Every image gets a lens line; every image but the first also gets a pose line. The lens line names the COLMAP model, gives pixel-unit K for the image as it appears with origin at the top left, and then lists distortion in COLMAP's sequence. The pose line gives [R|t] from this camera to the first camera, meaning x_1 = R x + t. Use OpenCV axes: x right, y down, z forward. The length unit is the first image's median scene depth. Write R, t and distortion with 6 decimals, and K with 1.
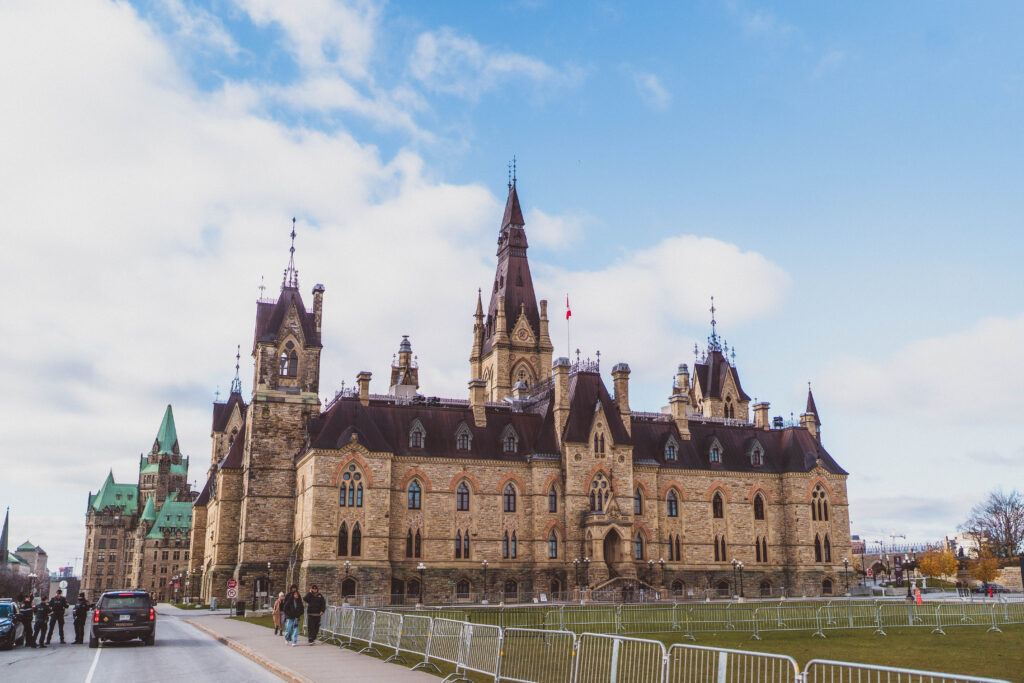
lens RADIAL K [[994.2, 0, 521.6], [0, 994.2, 345.5], [0, 0, 1]] dist [0.010596, 0.000000]
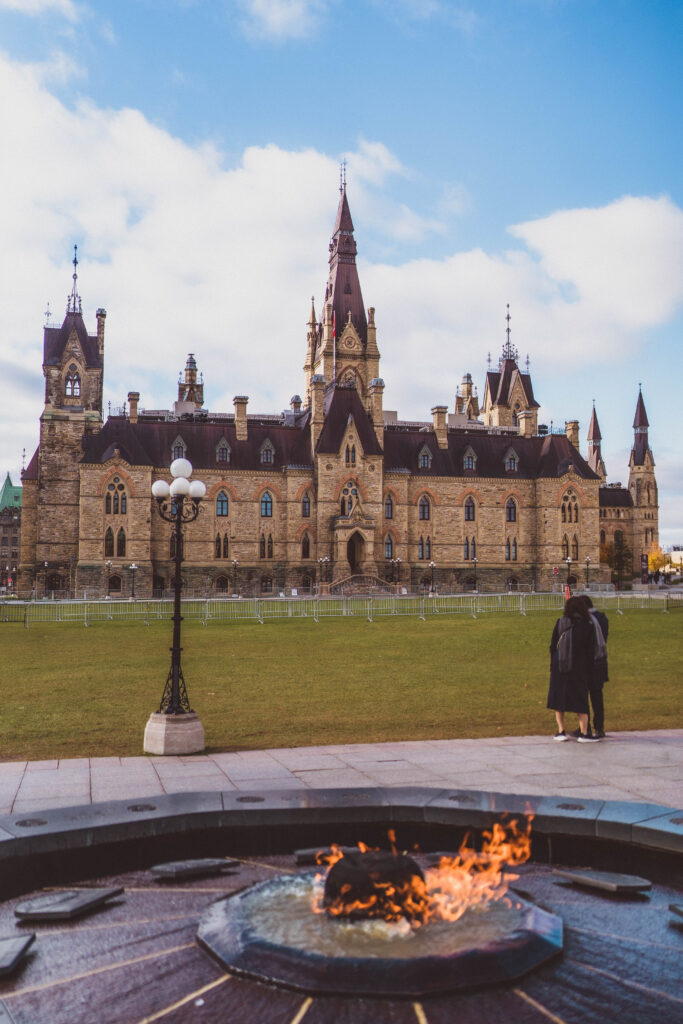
lens RADIAL K [[994.2, 0, 331.1], [0, 994.2, 515.5], [0, 0, 1]] dist [0.010596, 0.000000]
pose [[0.995090, -0.005463, -0.098820, 0.155723], [0.022353, 0.985083, 0.170624, -0.020153], [0.096414, -0.171995, 0.980368, -0.073562]]
